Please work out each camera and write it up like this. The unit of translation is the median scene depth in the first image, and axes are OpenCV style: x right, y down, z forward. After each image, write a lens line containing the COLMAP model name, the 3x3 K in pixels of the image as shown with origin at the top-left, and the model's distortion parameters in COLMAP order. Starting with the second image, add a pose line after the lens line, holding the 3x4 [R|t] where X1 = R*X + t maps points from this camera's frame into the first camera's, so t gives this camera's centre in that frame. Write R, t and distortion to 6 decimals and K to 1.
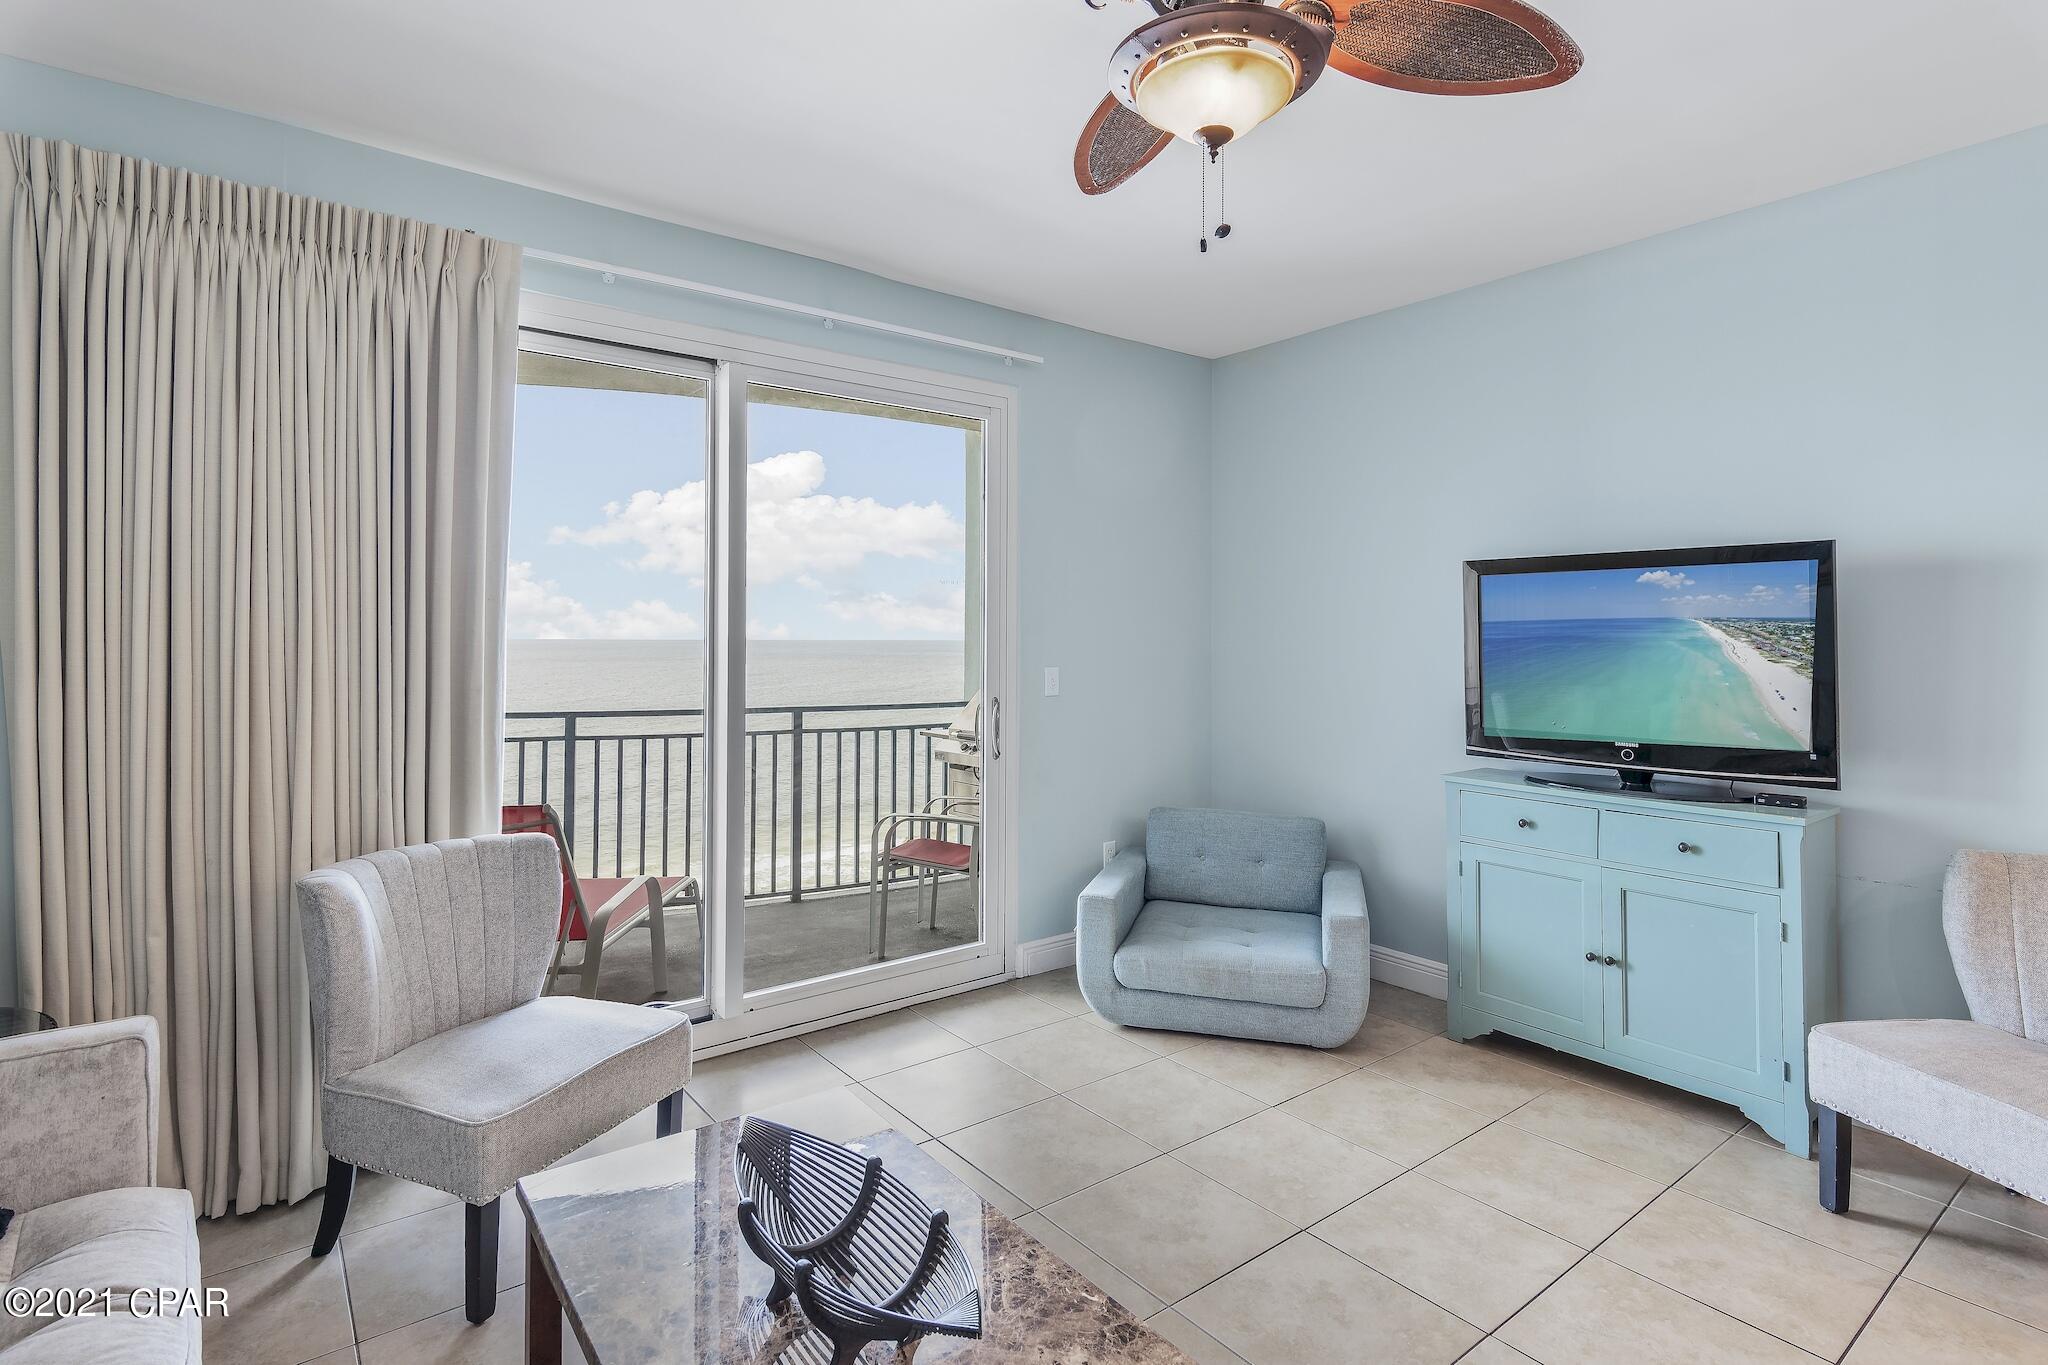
lens RADIAL K [[993.6, 0, 1024.3], [0, 993.6, 625.2], [0, 0, 1]] dist [0.001391, 0.000136]
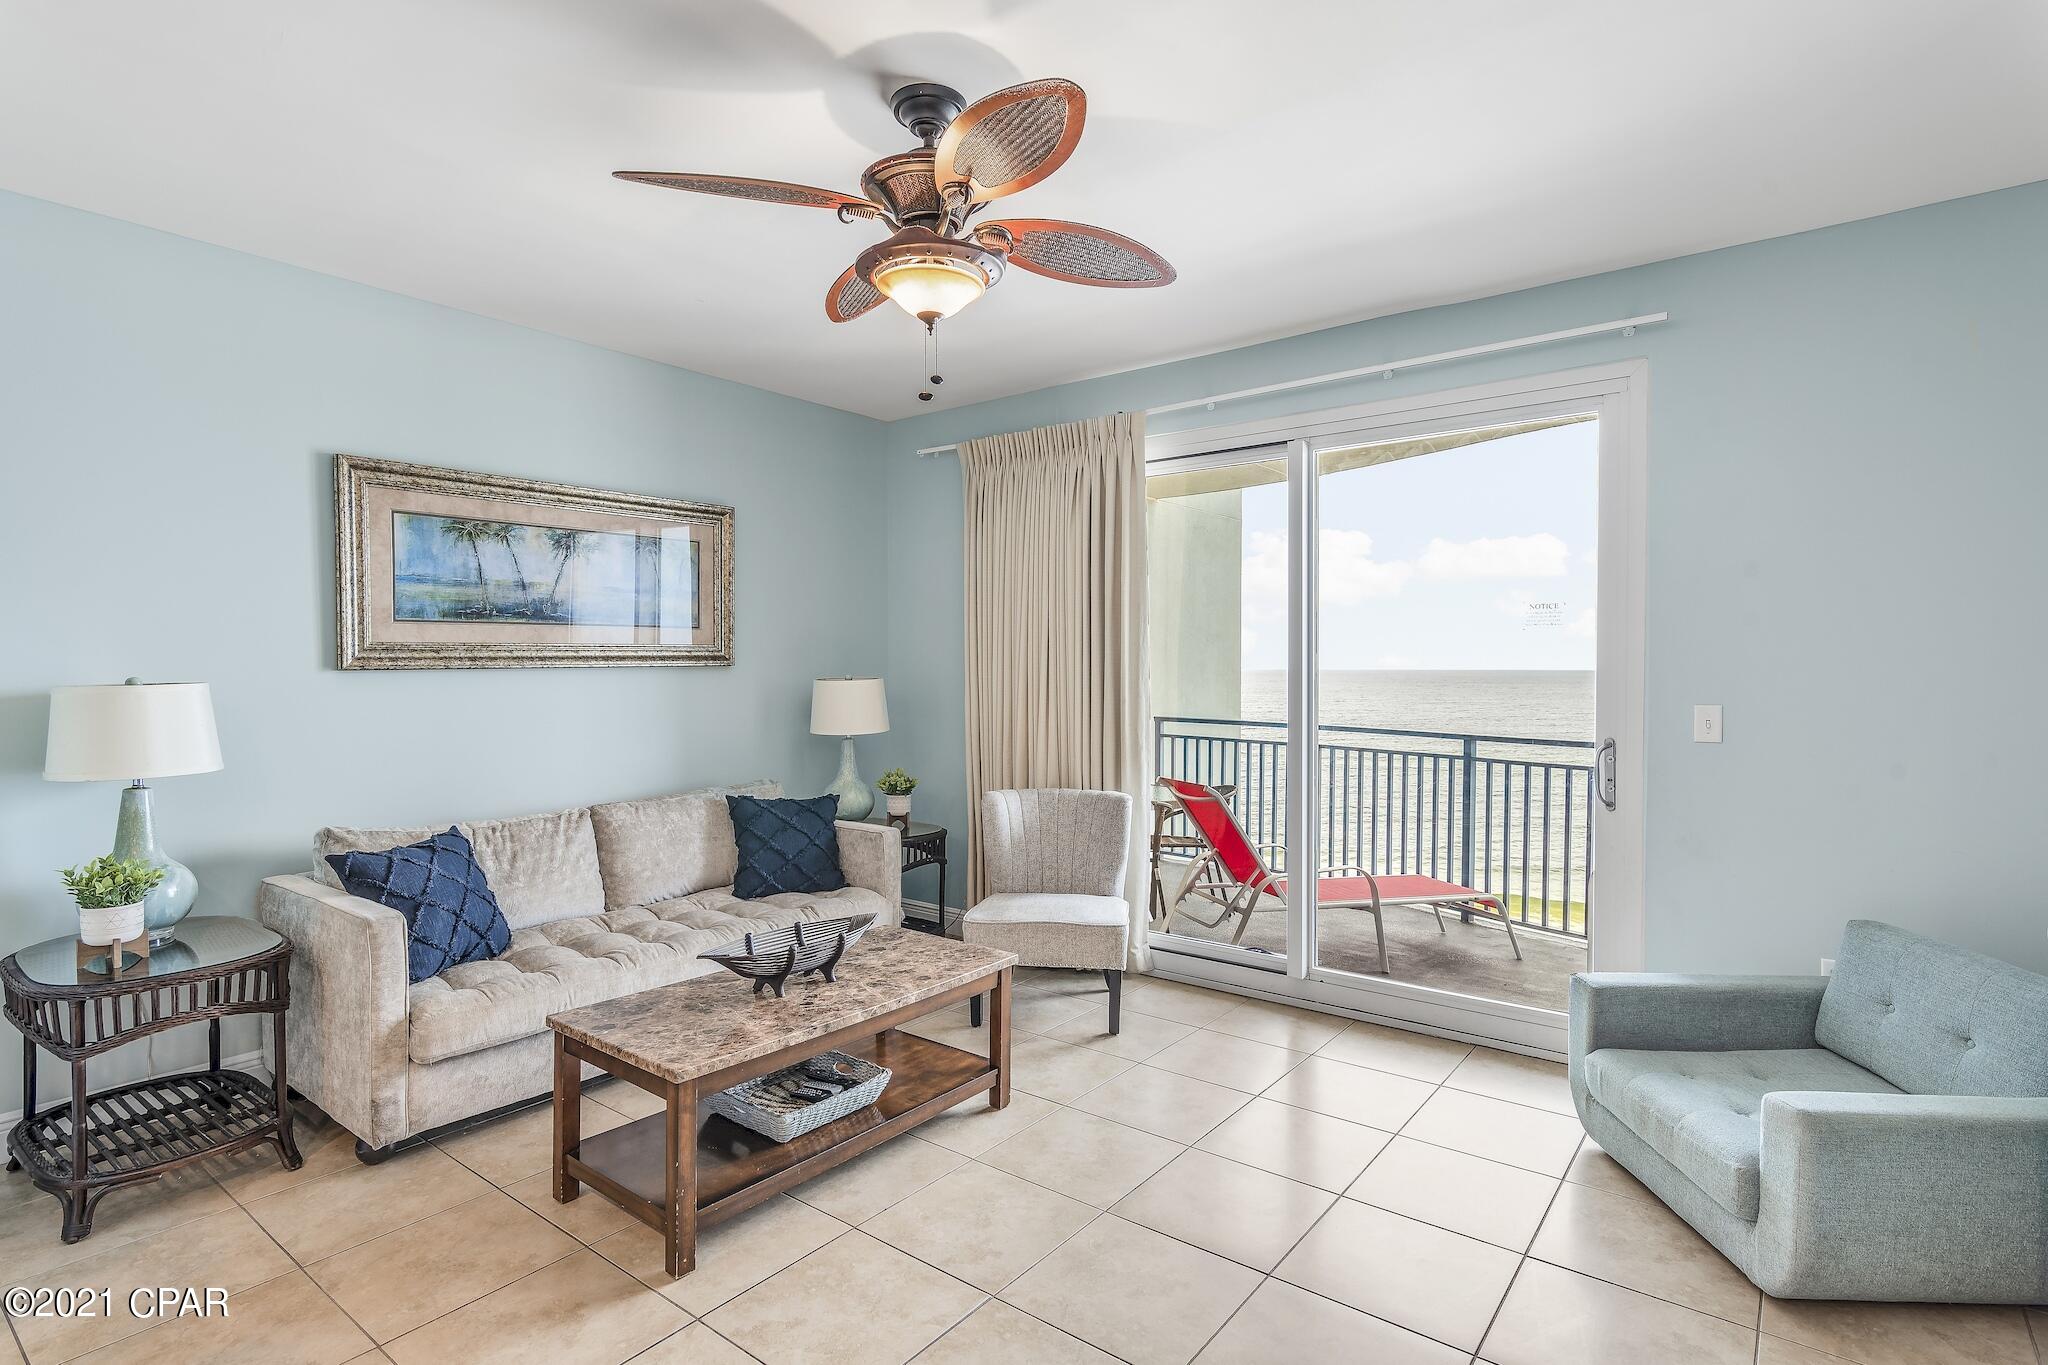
lens RADIAL K [[996.3, 0, 1034.6], [0, 996.3, 675.1], [0, 0, 1]] dist [0.000045, -0.000153]
pose [[0.262739, 0.003882, -0.964859, 0.654577], [0.010580, 0.999920, 0.006904, 0.008851], [0.964809, -0.012022, 0.262677, 0.303941]]
